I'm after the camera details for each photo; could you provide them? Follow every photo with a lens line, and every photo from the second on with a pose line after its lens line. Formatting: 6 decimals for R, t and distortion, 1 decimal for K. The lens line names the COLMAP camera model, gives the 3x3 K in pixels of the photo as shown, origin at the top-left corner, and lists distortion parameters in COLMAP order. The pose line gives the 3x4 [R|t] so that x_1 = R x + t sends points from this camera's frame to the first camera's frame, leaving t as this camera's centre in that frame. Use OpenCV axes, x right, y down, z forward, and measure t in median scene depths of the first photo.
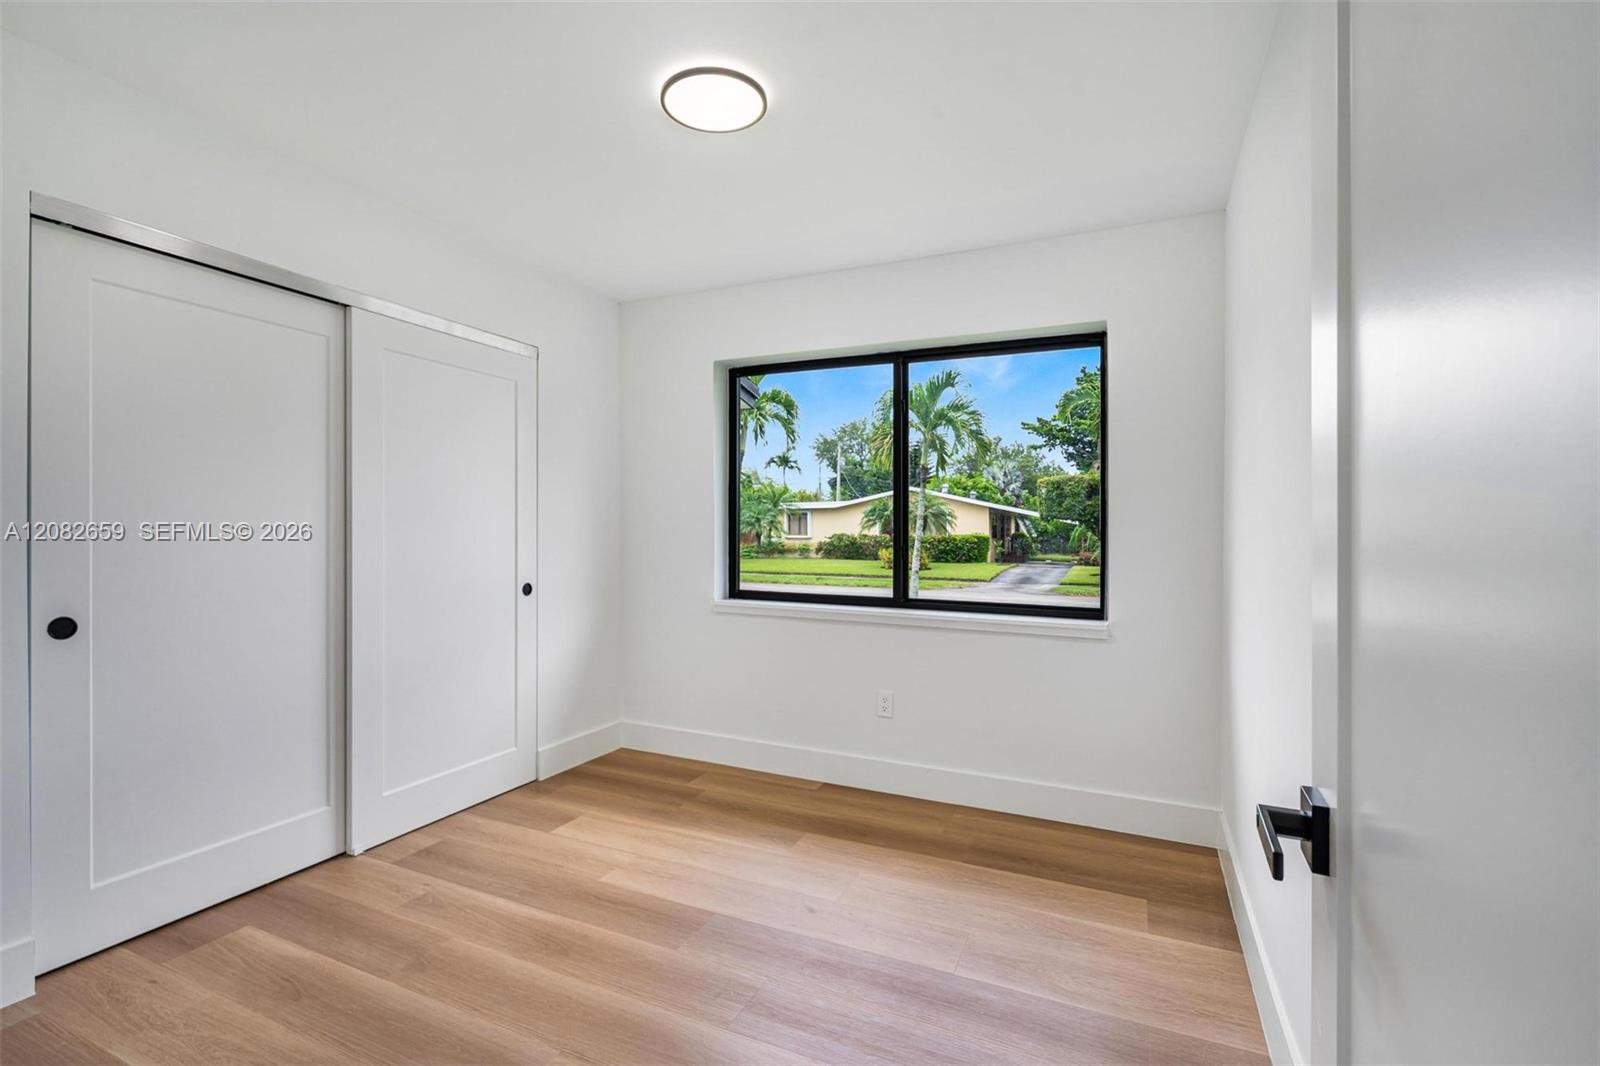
lens RADIAL K [[738.4, 0, 800.0], [0, 738.4, 533.0], [0, 0, 1]] dist [0.001495, 0.000399]
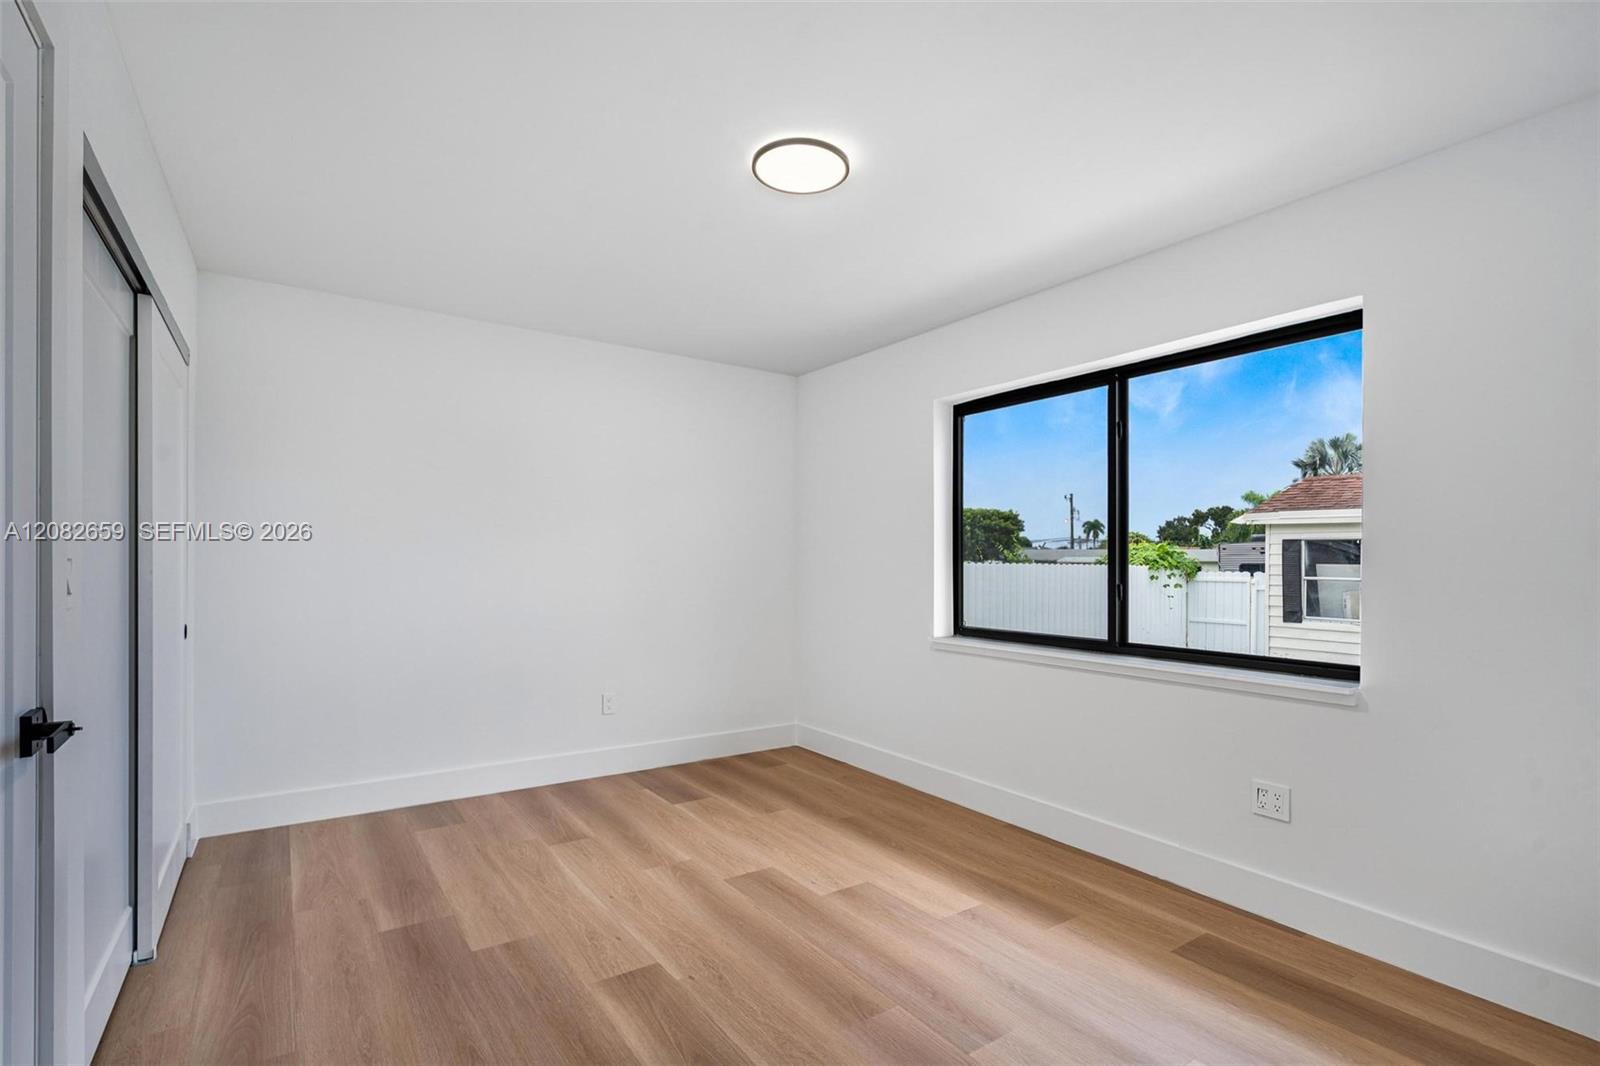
lens RADIAL K [[735.5, 0, 803.9], [0, 735.5, 569.4], [0, 0, 1]] dist [-0.032458, 0.000055]
pose [[0.863558, 0.000662, -0.504249, 0.226566], [-0.002937, 0.999989, -0.003717, 0.003269], [0.504241, 0.004691, 0.863550, 0.031005]]
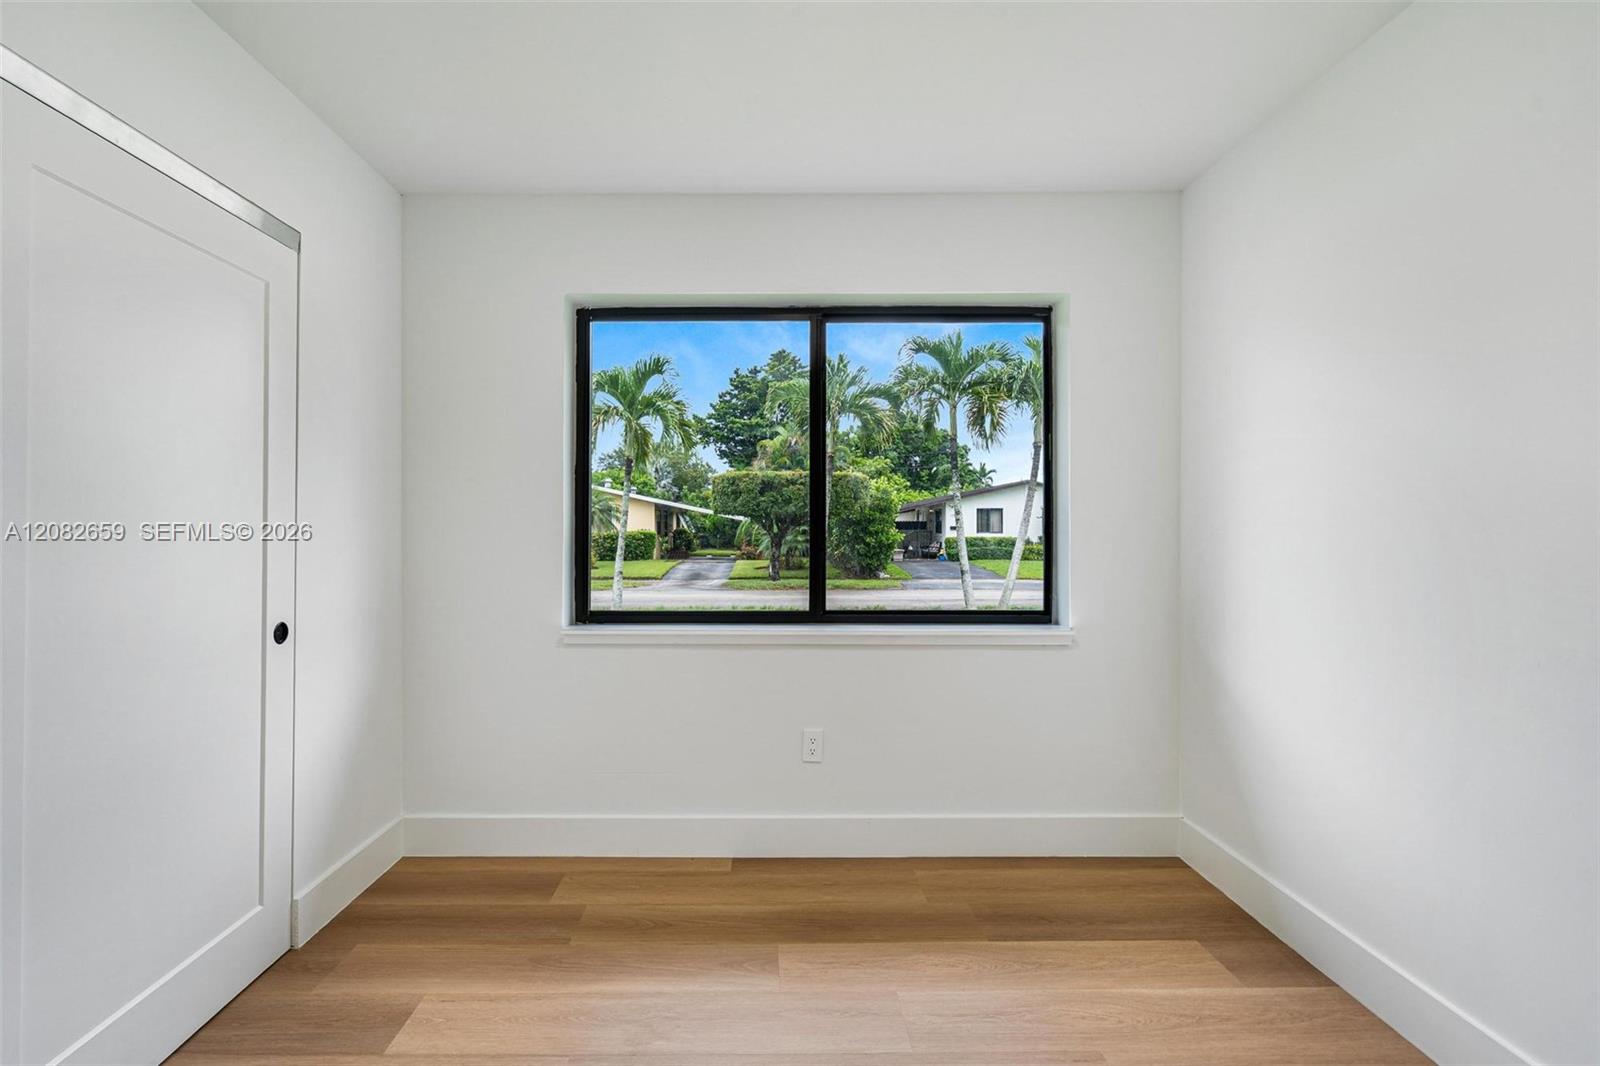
lens RADIAL K [[754.3, 0, 773.8], [0, 754.3, 517.3], [0, 0, 1]] dist [0.001063, 0.000185]
pose [[0.905255, -0.005028, 0.424840, -0.228356], [0.011949, 0.999836, -0.013628, -0.003217], [-0.424701, 0.017414, 0.905166, 0.237973]]
